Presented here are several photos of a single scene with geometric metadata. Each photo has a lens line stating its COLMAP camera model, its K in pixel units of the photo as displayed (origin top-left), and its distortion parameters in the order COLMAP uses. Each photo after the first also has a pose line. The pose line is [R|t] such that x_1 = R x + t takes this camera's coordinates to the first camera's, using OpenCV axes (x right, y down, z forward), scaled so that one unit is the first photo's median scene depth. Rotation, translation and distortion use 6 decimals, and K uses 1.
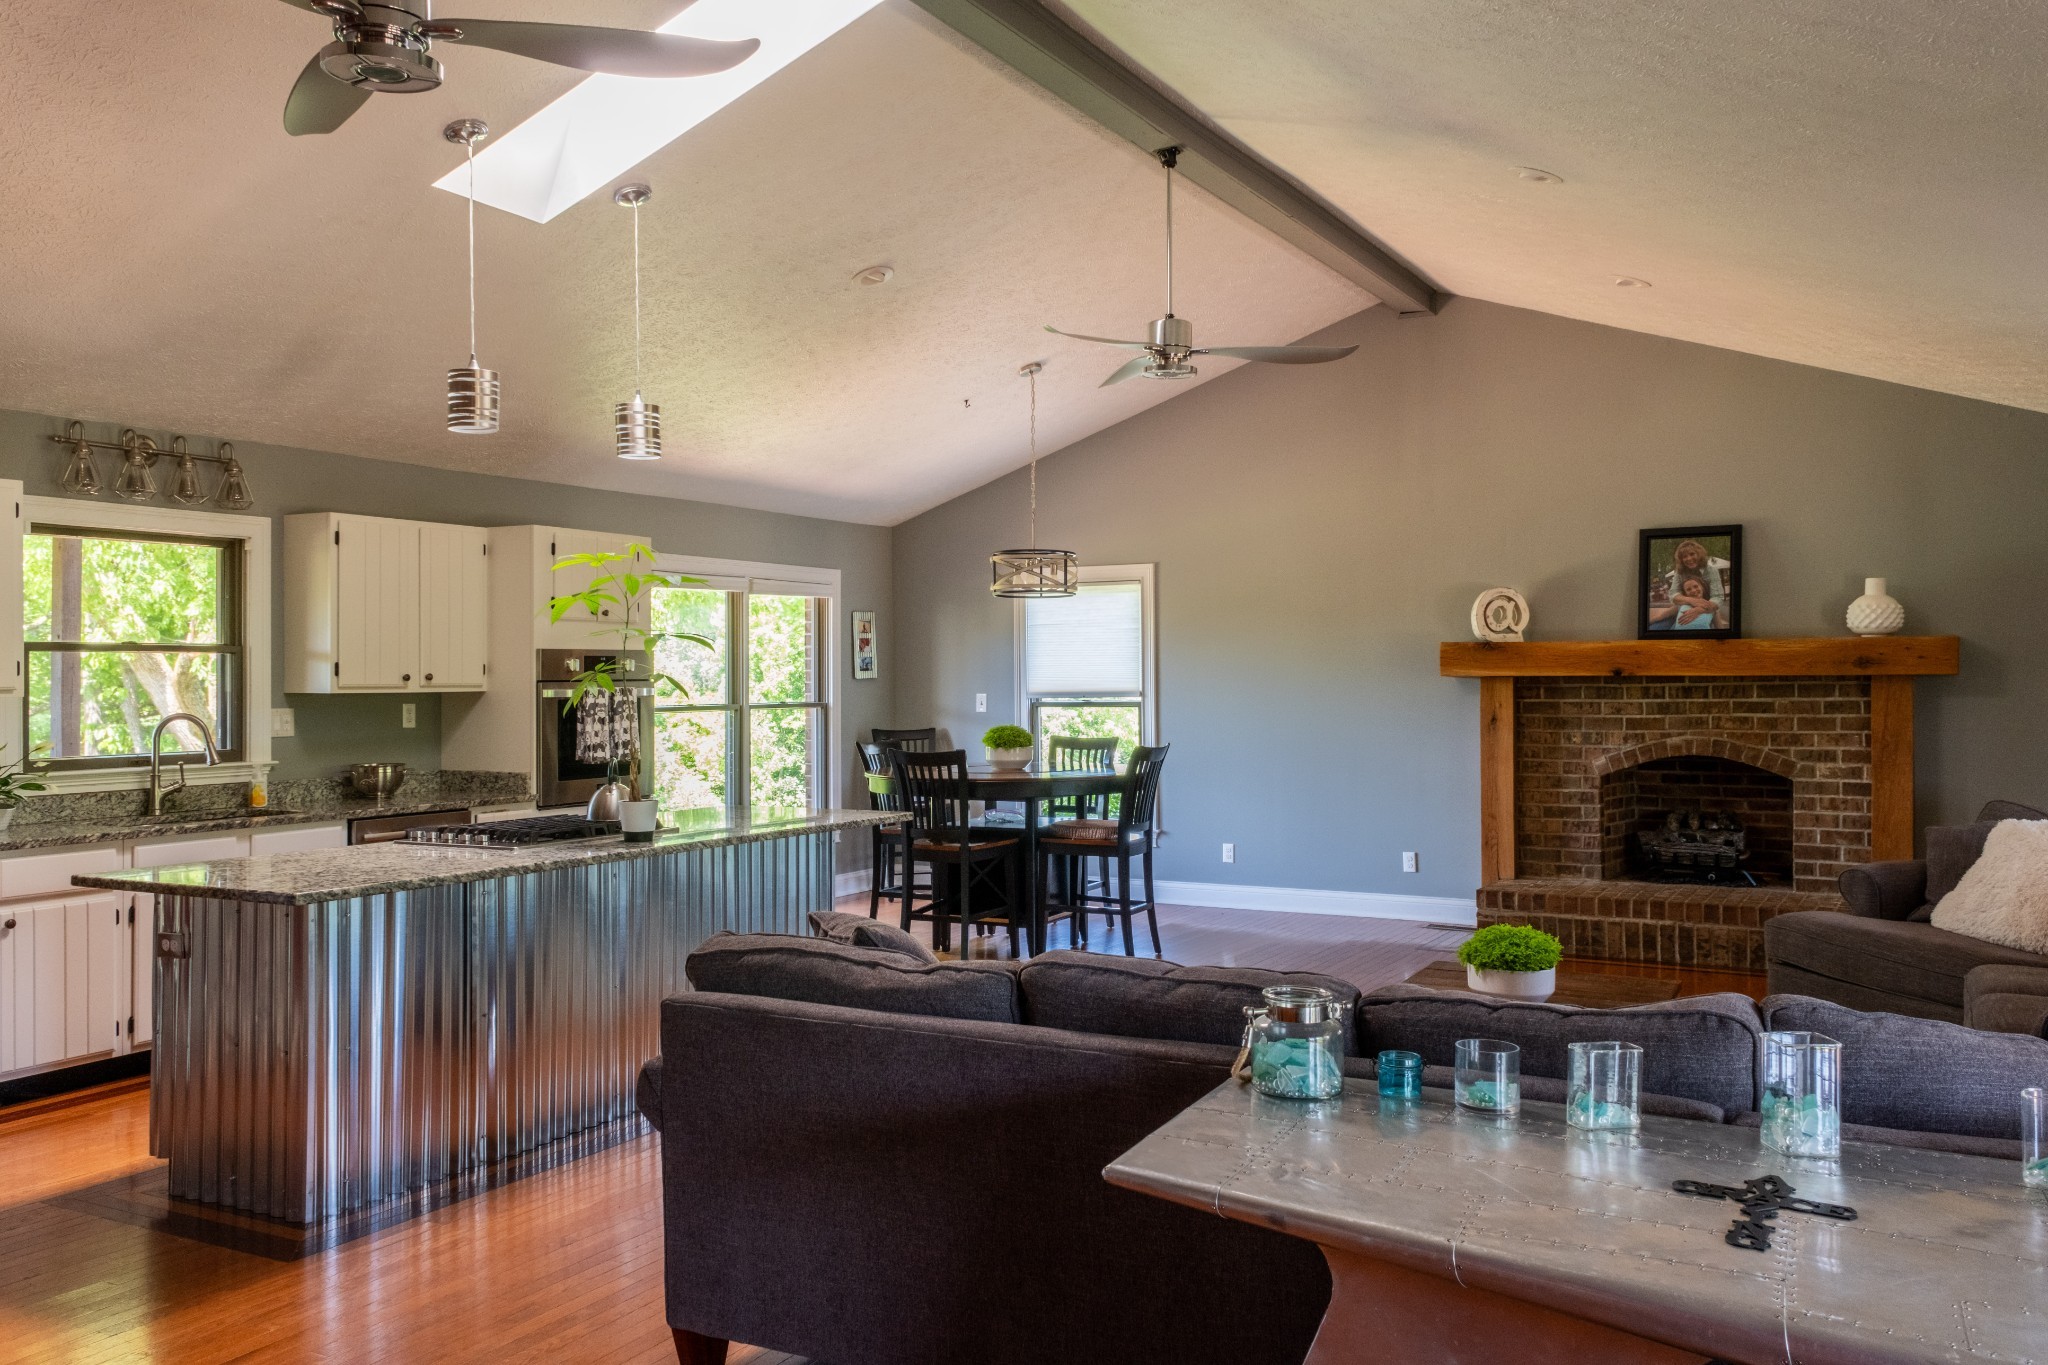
lens RADIAL K [[1688.6, 0, 1024.4], [0, 1688.6, 676.2], [0, 0, 1]] dist [-0.012750, -0.005574]
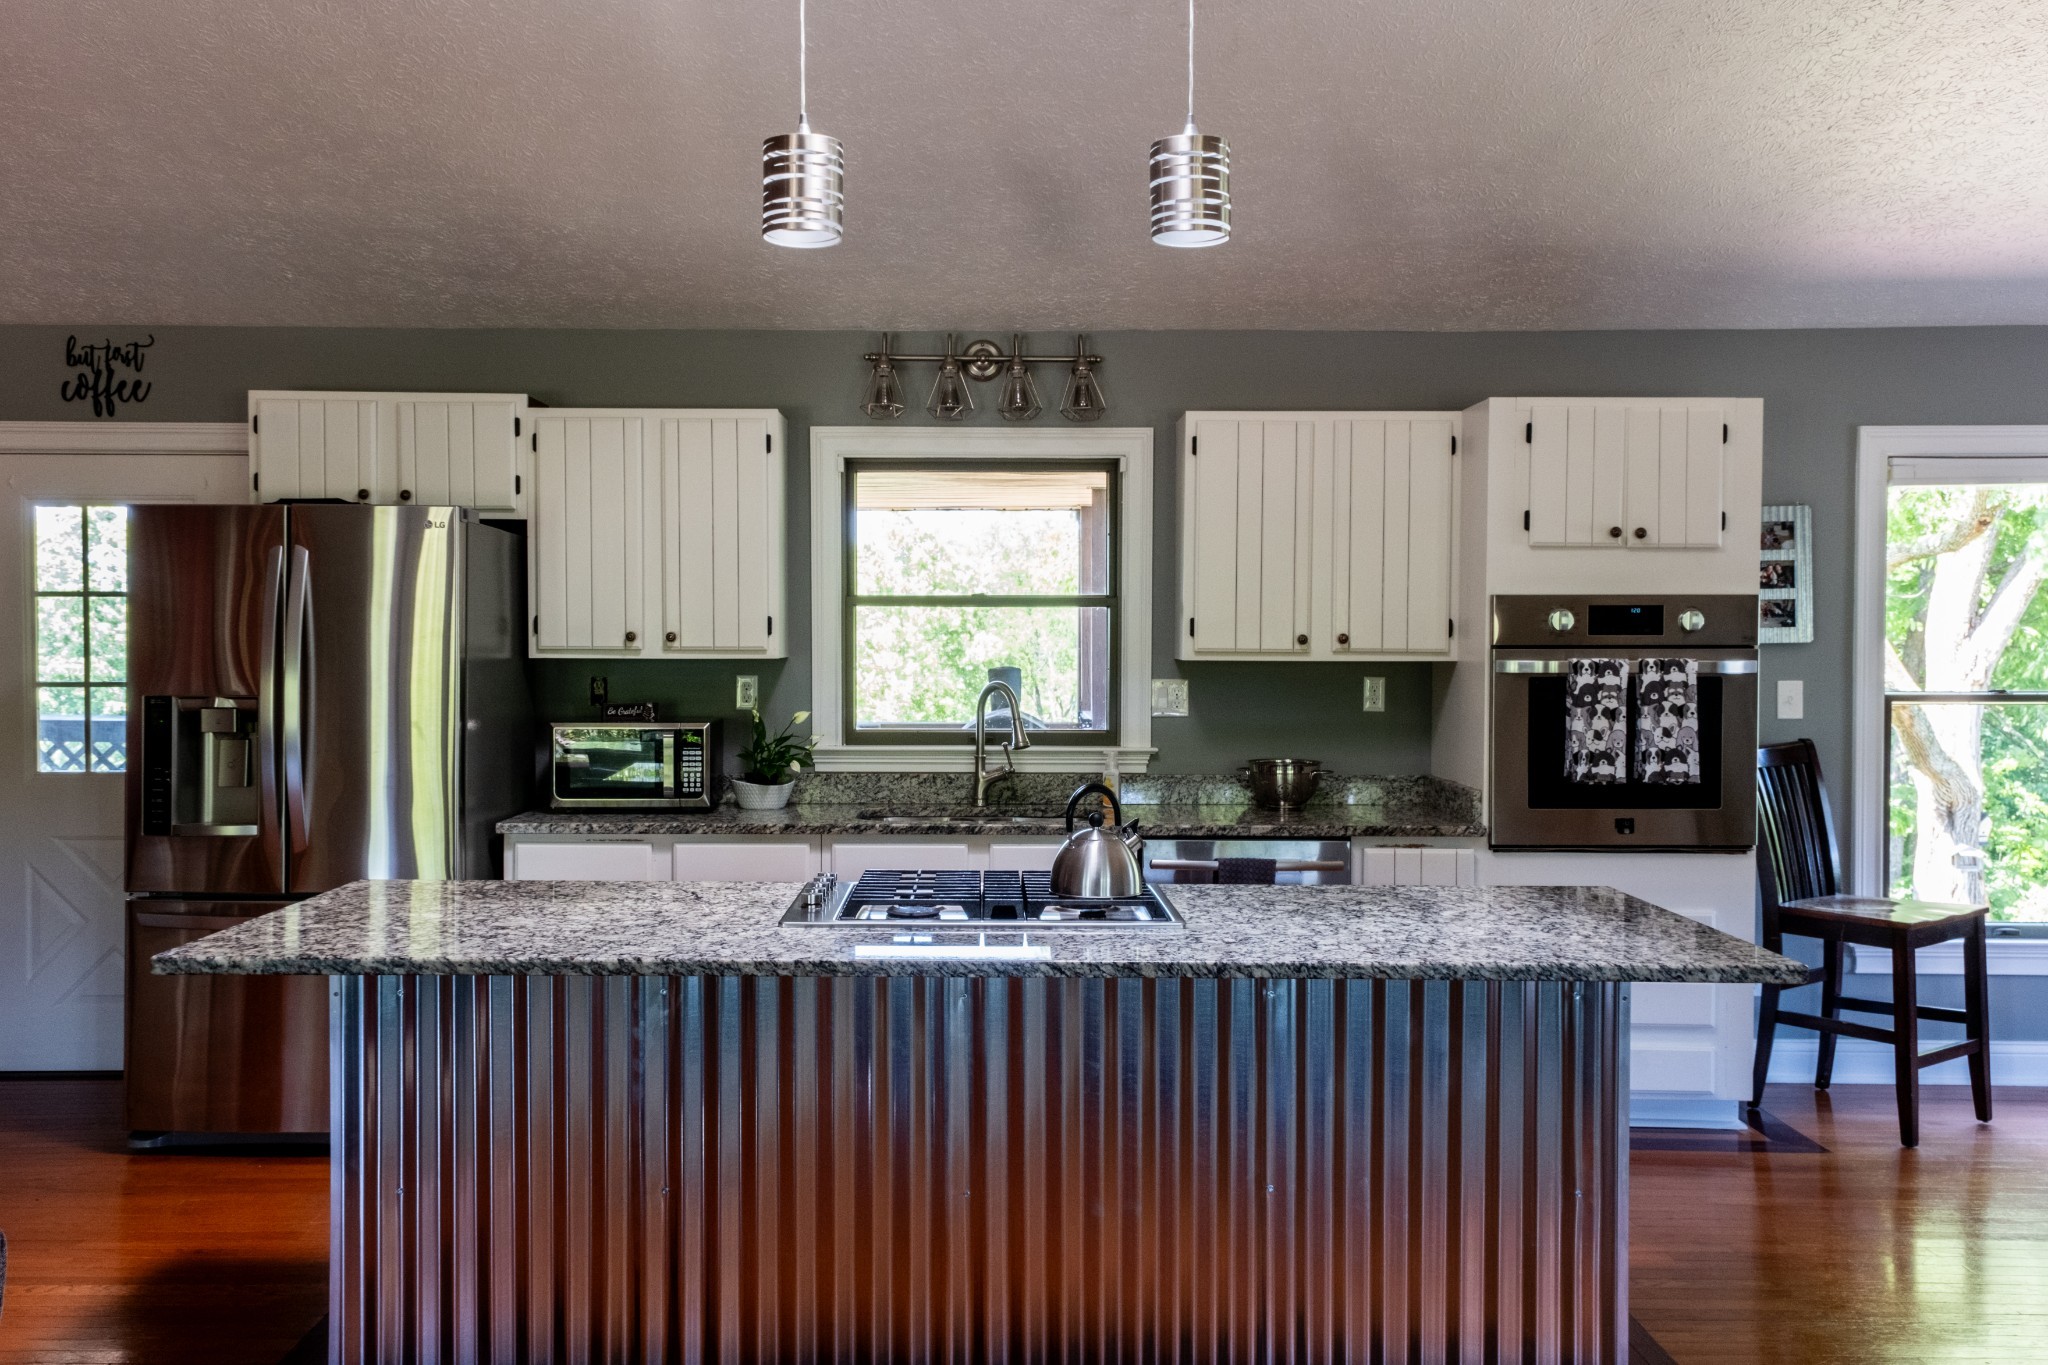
lens RADIAL K [[1688.6, 0, 1024.0], [0, 1688.6, 674.5], [0, 0, 1]] dist [-0.012750, -0.005574]
pose [[0.472234, 0.023579, -0.881158, 0.191639], [-0.006655, 0.999709, 0.023184, -0.000090], [0.881448, -0.005085, 0.472254, 0.573180]]
